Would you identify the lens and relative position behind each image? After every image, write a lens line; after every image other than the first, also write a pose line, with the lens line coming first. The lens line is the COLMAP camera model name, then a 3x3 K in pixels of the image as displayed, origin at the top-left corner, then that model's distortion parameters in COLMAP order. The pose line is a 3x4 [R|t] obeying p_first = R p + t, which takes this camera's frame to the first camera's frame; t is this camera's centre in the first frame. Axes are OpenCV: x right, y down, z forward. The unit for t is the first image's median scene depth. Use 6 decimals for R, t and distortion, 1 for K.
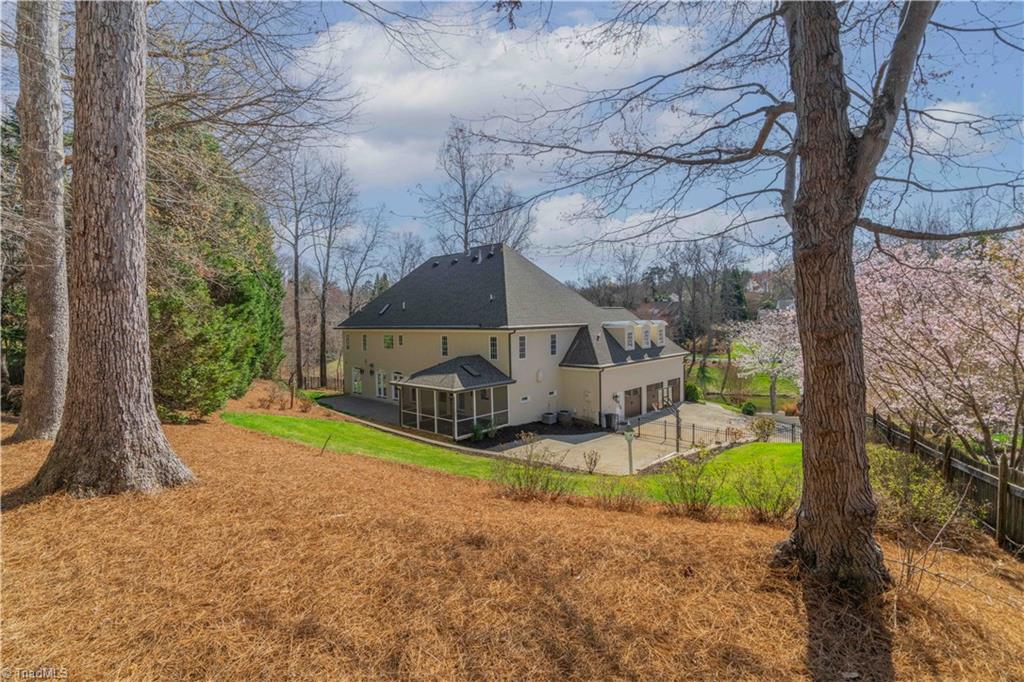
lens RADIAL K [[470.8, 0, 509.8], [0, 470.8, 343.6], [0, 0, 1]] dist [-0.020513, 0.001183]
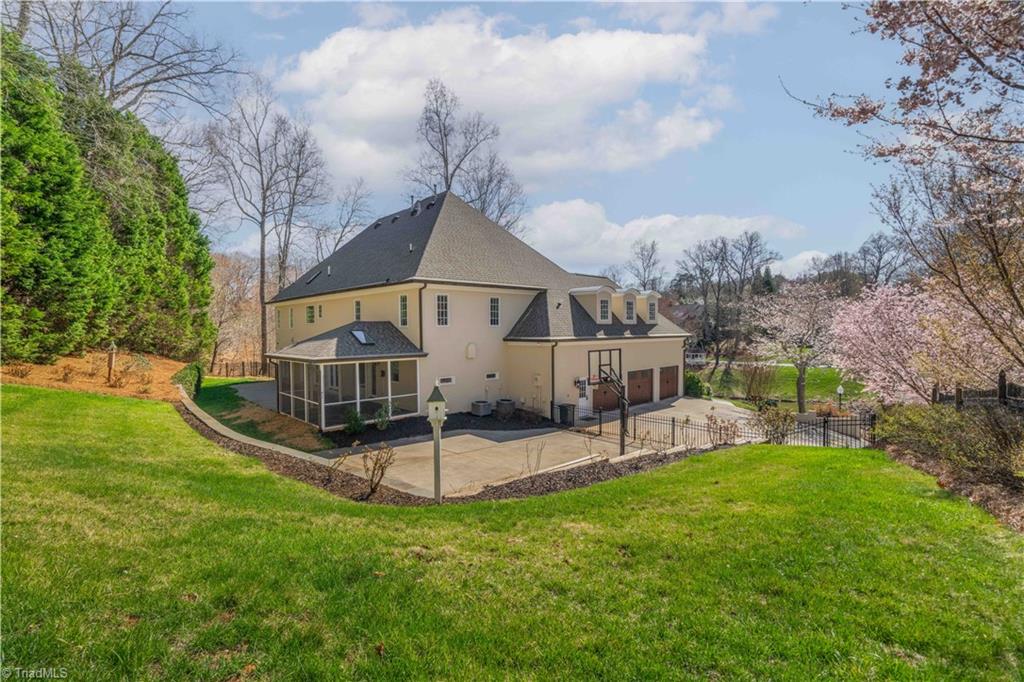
lens RADIAL K [[470.8, 0, 502.4], [0, 470.8, 344.2], [0, 0, 1]] dist [-0.020513, 0.001183]
pose [[0.997650, 0.011665, -0.067510, 0.157467], [-0.012434, 0.999862, -0.010992, 0.063002], [0.067372, 0.011806, 0.997658, 0.252812]]
